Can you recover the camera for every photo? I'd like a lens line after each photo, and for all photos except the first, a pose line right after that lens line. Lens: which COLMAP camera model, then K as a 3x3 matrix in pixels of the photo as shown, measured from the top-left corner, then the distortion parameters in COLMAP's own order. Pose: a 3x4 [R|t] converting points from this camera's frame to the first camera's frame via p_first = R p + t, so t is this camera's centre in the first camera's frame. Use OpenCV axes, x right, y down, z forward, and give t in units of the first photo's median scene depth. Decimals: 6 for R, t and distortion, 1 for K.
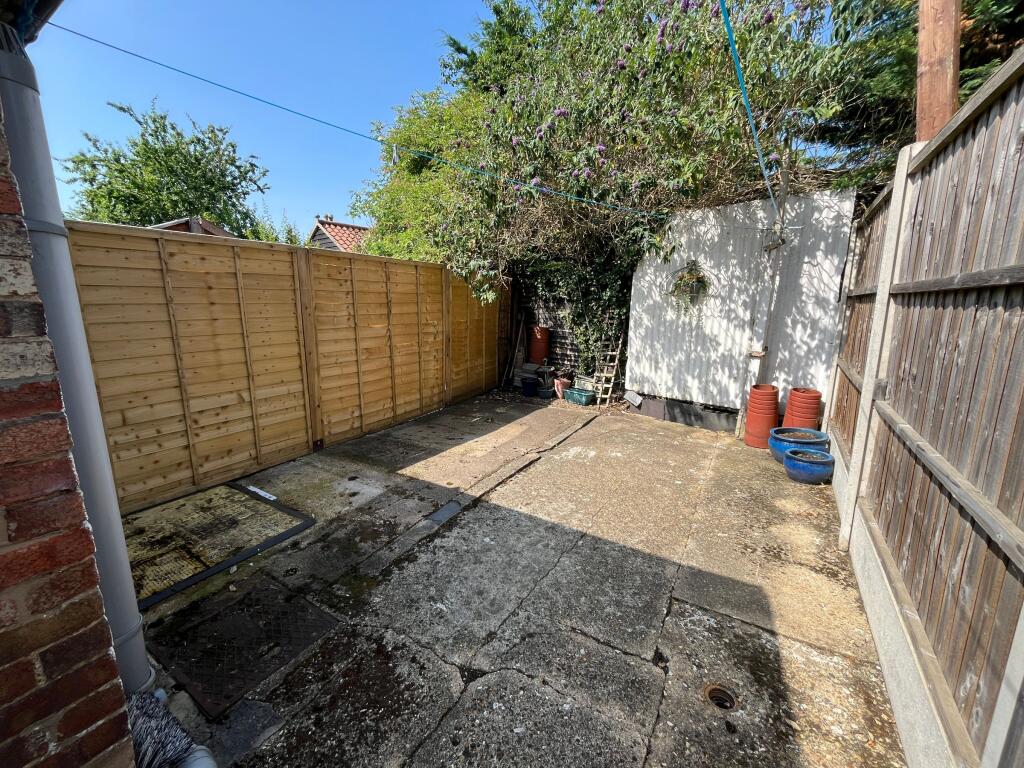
lens RADIAL K [[416.1, 0, 512.0], [0, 416.1, 384.0], [0, 0, 1]] dist [0.000129, 0.000030]
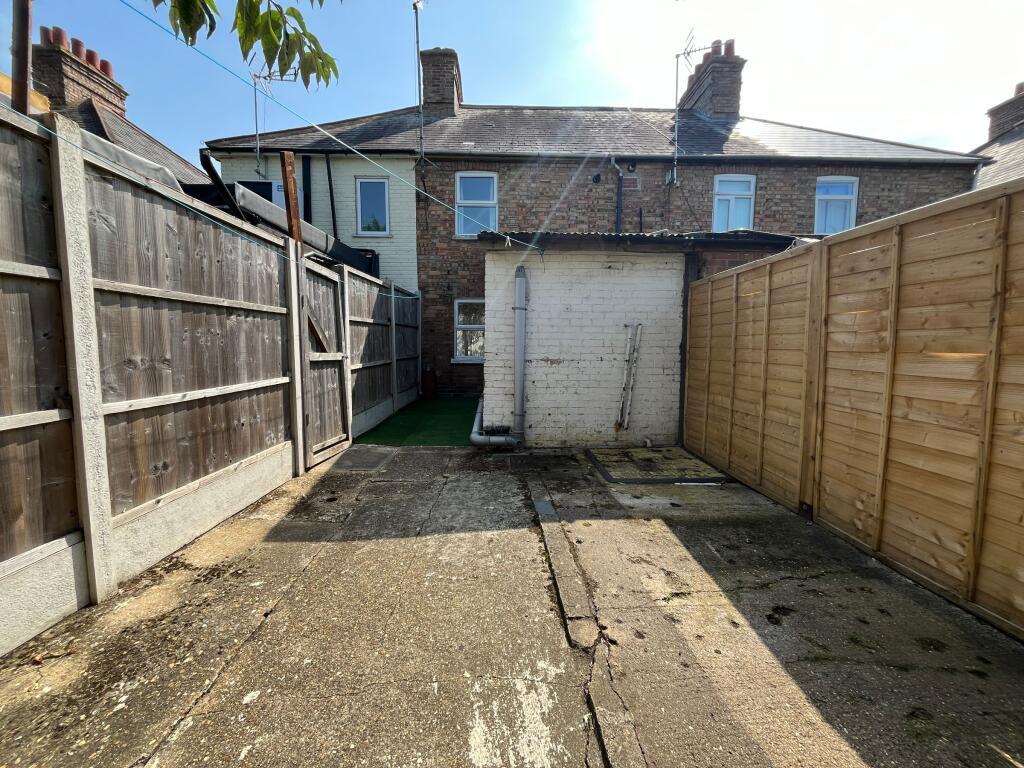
lens RADIAL K [[416.1, 0, 512.0], [0, 416.1, 384.0], [0, 0, 1]] dist [0.000129, 0.000030]
pose [[-0.842003, 0.047844, -0.537347, 0.464233], [-0.109891, 0.959964, 0.257668, -0.261724], [0.528161, 0.276007, -0.803035, 1.675715]]
